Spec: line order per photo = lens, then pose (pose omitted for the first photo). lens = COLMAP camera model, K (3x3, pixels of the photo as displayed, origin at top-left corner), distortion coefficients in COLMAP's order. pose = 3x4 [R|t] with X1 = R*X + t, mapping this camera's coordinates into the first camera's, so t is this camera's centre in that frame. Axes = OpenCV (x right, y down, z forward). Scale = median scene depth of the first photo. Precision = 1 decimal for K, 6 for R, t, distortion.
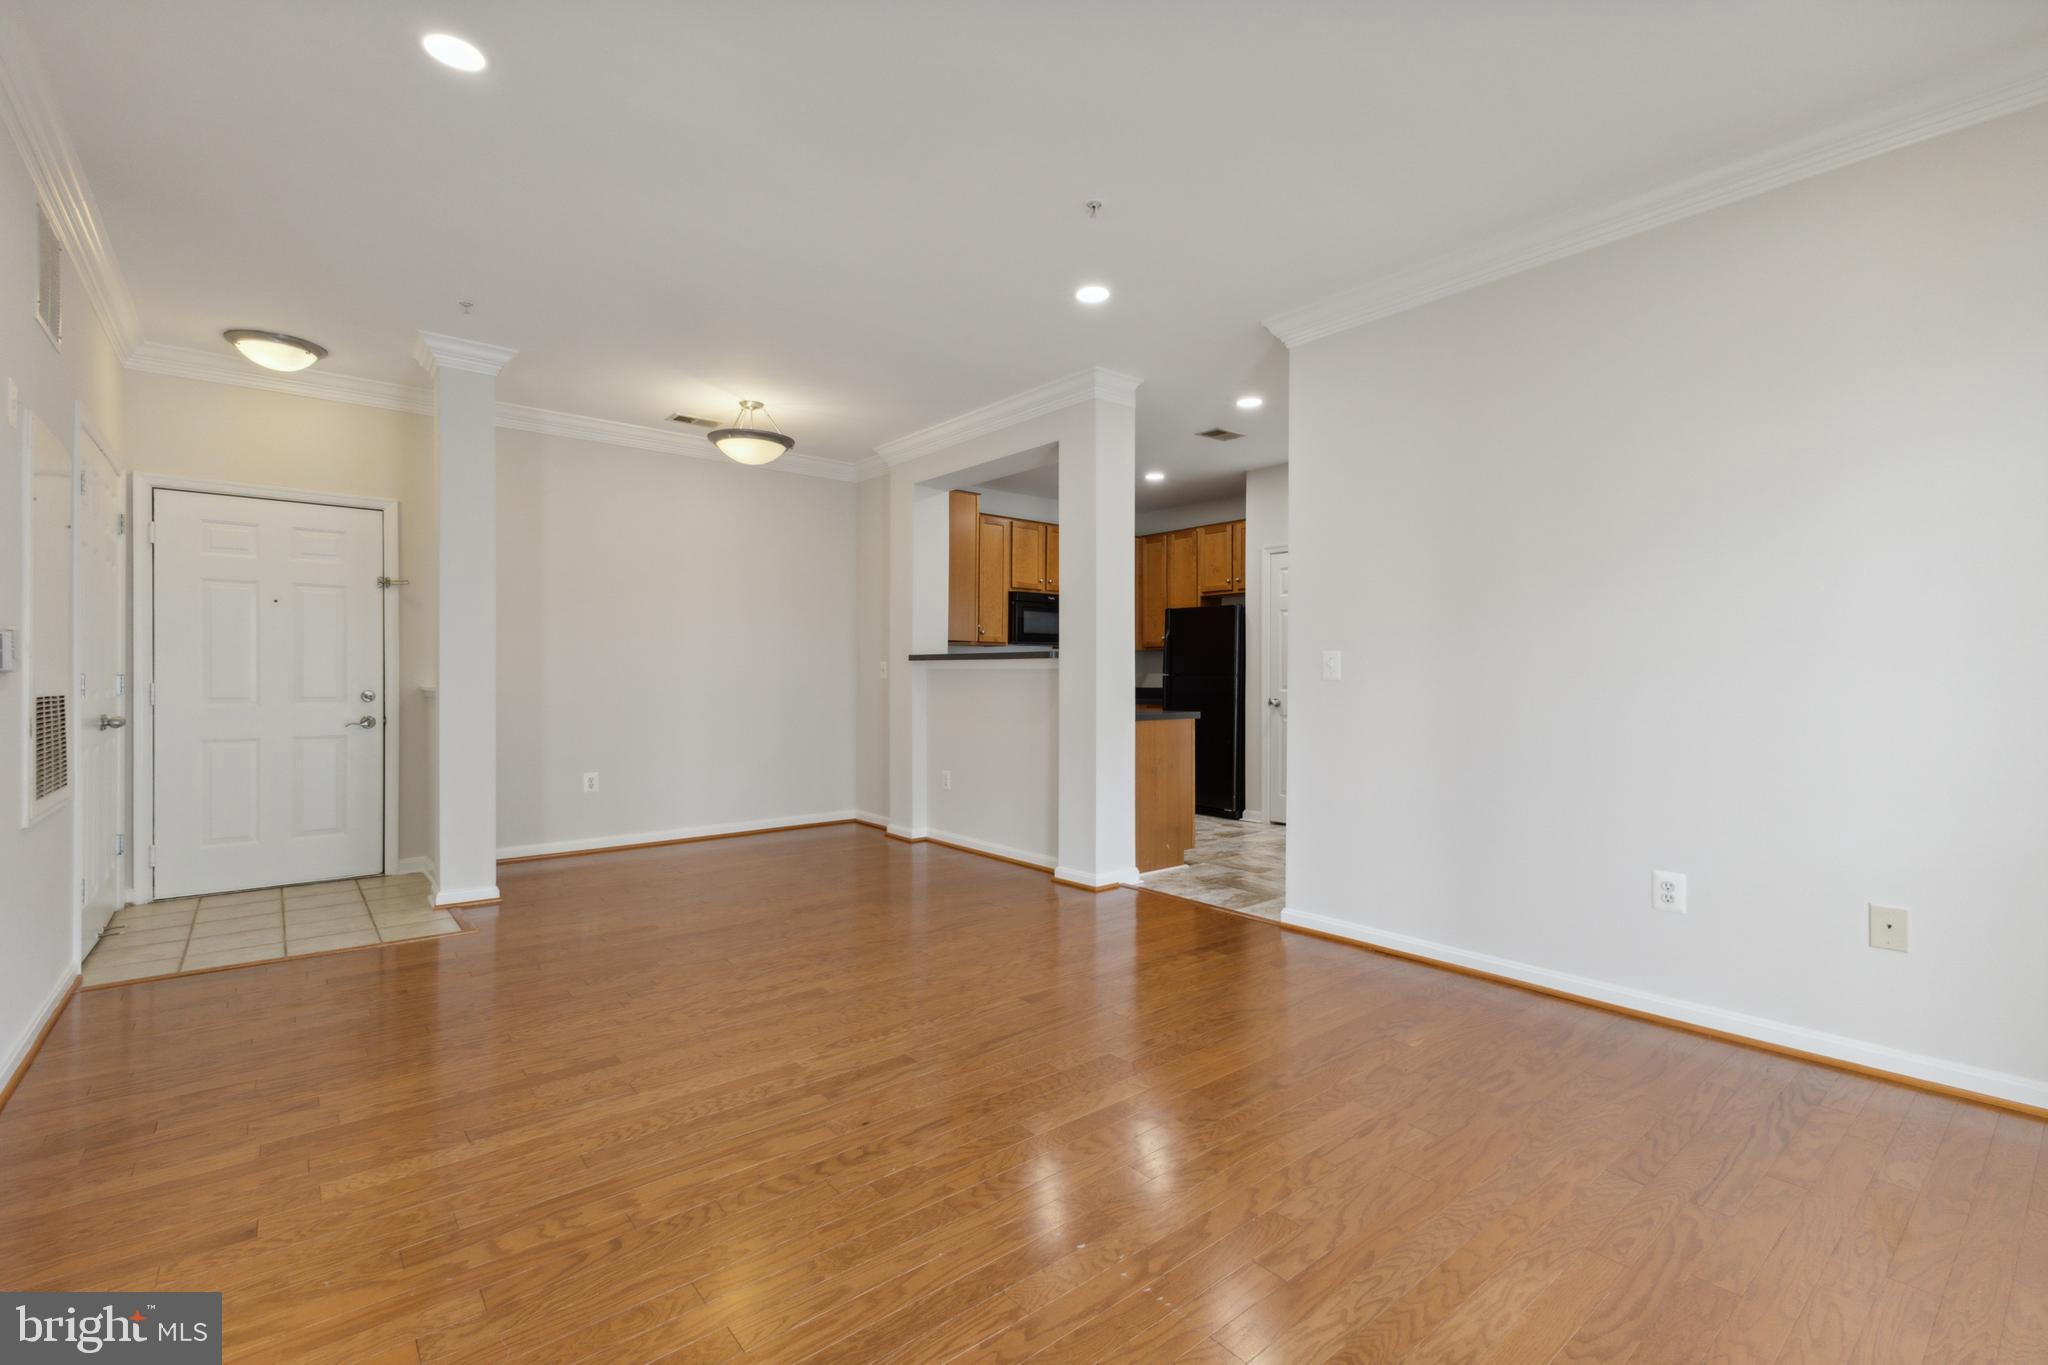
lens RADIAL K [[901.1, 0, 1025.3], [0, 901.1, 684.5], [0, 0, 1]] dist [0.011578, -0.000488]
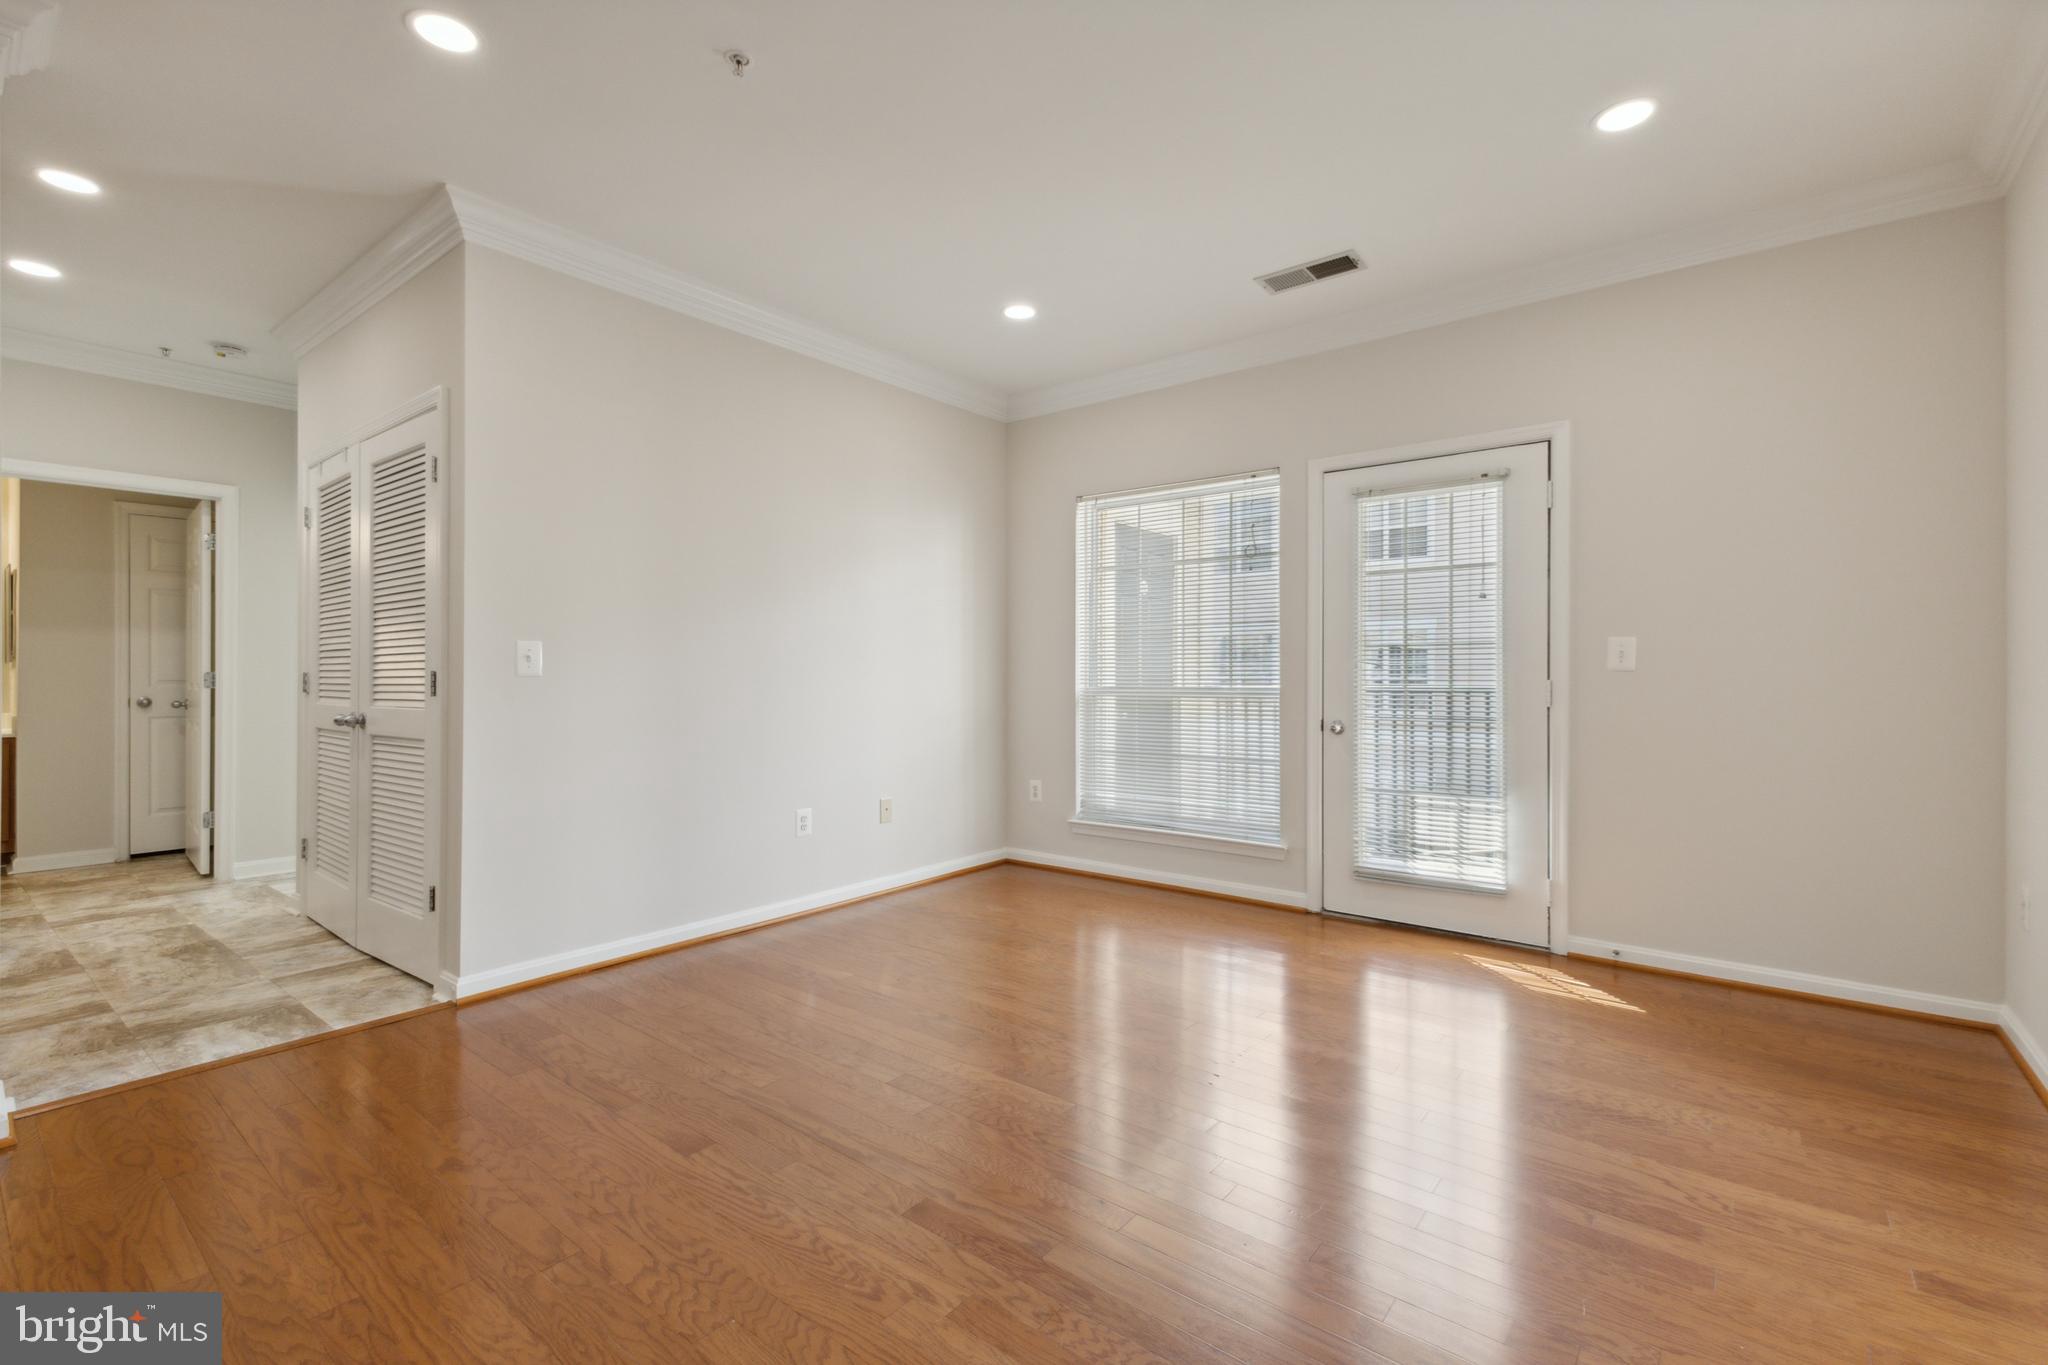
lens RADIAL K [[911.6, 0, 1021.2], [0, 911.6, 672.0], [0, 0, 1]] dist [0.015078, 0.000125]
pose [[-0.207271, 0.000295, 0.978284, -0.449654], [0.006793, 0.999976, 0.001138, -0.004657], [-0.978260, 0.006882, -0.207268, 0.561864]]
